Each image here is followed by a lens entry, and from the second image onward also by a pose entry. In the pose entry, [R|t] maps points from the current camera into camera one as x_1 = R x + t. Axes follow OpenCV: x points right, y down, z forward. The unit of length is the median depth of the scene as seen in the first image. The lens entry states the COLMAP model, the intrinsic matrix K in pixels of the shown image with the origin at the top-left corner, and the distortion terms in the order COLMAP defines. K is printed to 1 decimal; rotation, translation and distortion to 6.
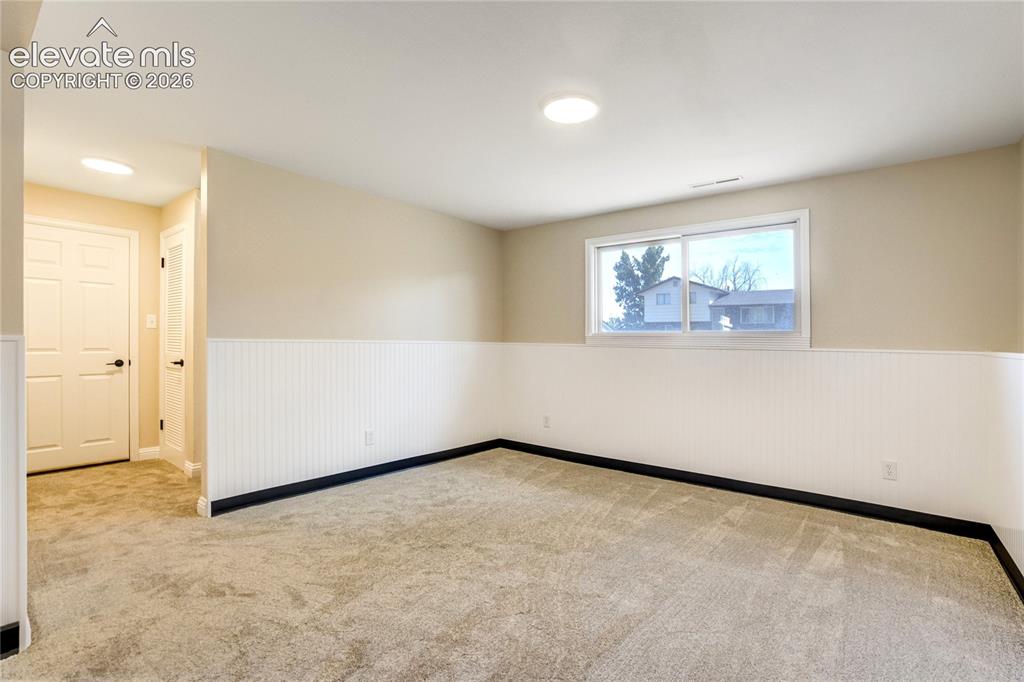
lens RADIAL K [[474.9, 0, 517.4], [0, 474.9, 334.8], [0, 0, 1]] dist [-0.033197, 0.012499]
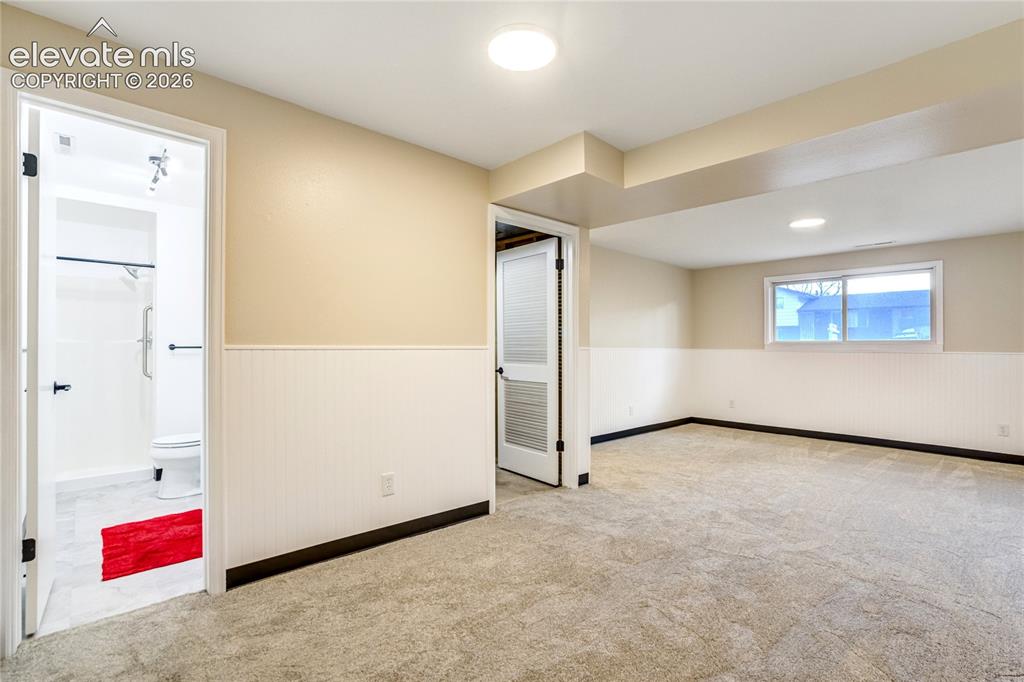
lens RADIAL K [[474.9, 0, 506.0], [0, 474.9, 346.2], [0, 0, 1]] dist [-0.033197, 0.012499]
pose [[0.989708, -0.008292, -0.142858, -0.581519], [0.009950, 0.999891, 0.010894, -0.019715], [0.142752, -0.012203, 0.989683, -0.718657]]
